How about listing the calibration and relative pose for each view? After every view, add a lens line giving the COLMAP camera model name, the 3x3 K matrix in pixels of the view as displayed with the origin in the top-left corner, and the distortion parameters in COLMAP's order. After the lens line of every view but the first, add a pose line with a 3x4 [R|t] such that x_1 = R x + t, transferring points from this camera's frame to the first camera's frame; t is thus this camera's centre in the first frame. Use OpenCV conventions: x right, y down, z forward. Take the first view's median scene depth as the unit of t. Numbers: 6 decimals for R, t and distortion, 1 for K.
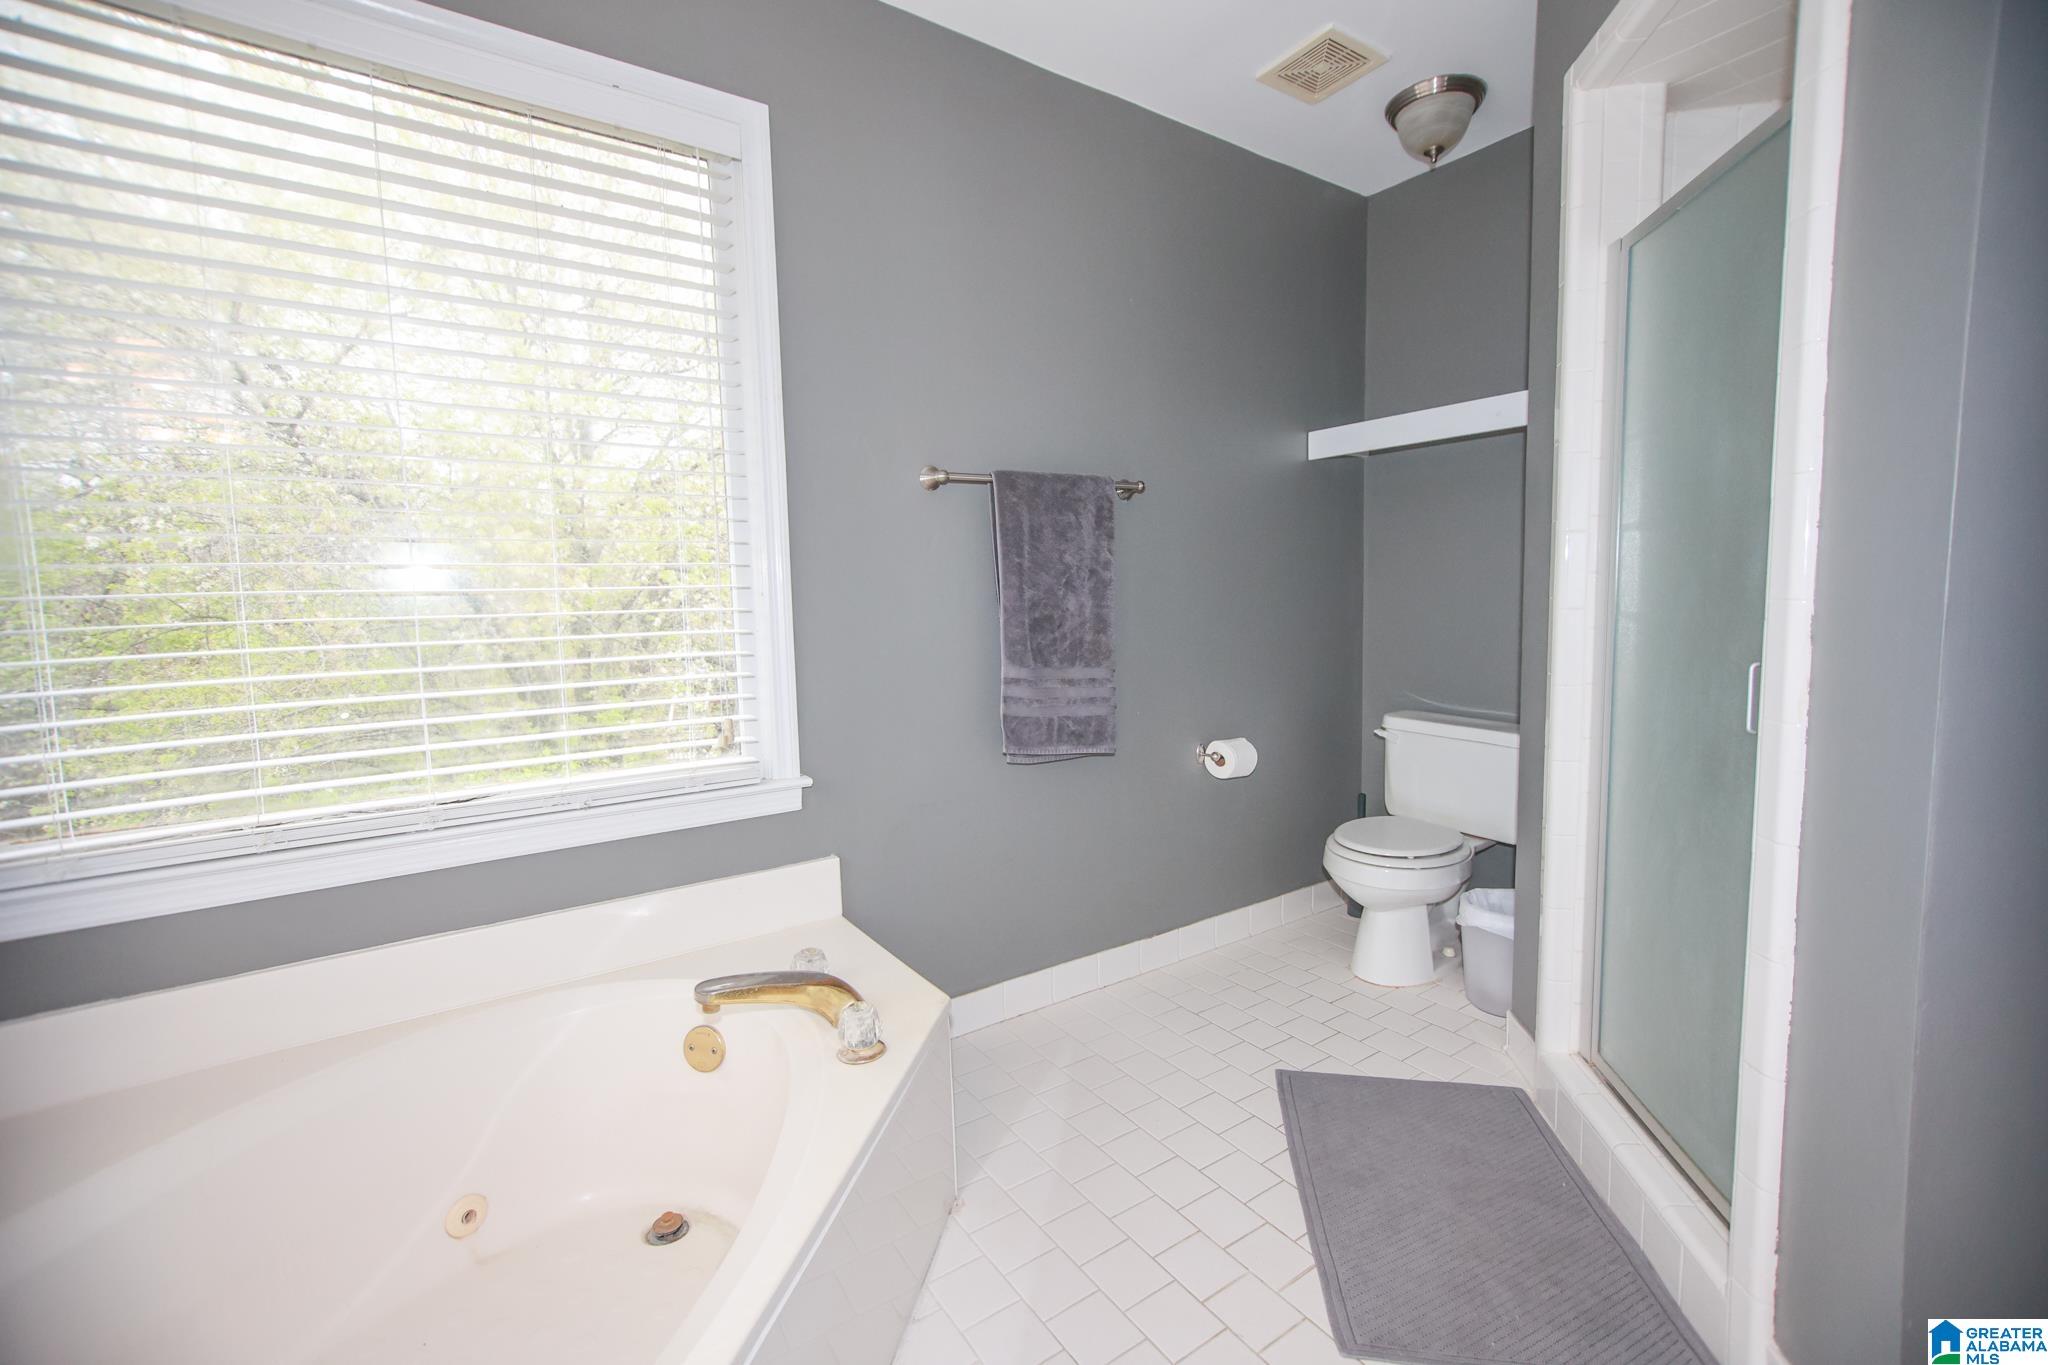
lens RADIAL K [[876.1, 0, 1021.4], [0, 876.1, 666.8], [0, 0, 1]] dist [-0.001647, -0.000128]
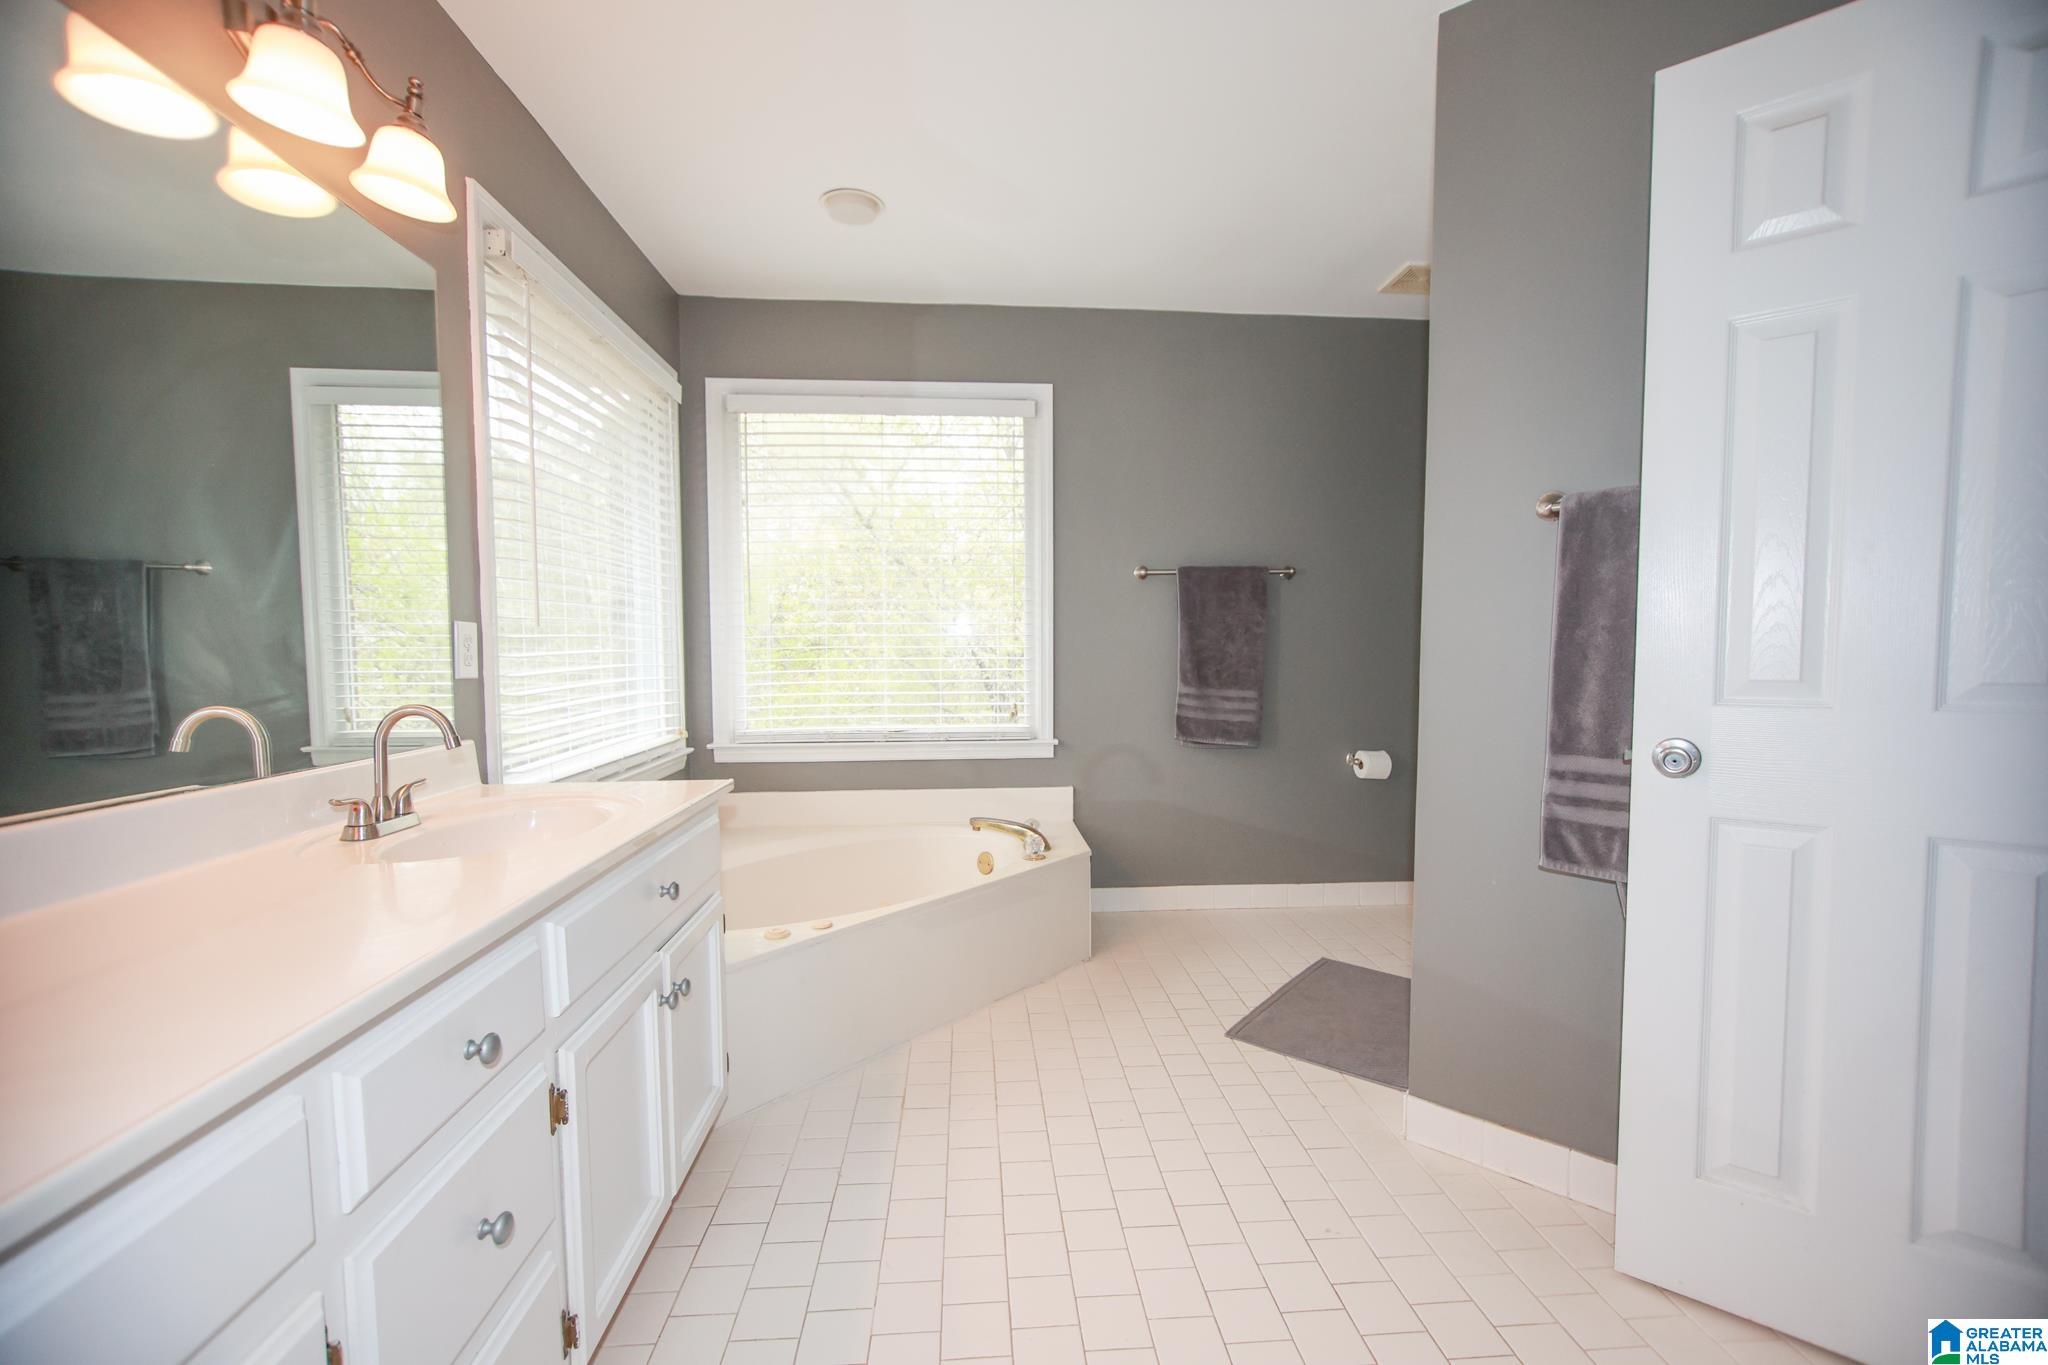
lens RADIAL K [[876.1, 0, 1021.4], [0, 876.1, 666.8], [0, 0, 1]] dist [-0.001647, -0.000128]
pose [[0.865105, 0.035711, -0.500318, 0.541474], [-0.057968, 0.997897, -0.029006, 0.028648], [0.498230, 0.054095, 0.865356, -0.562366]]
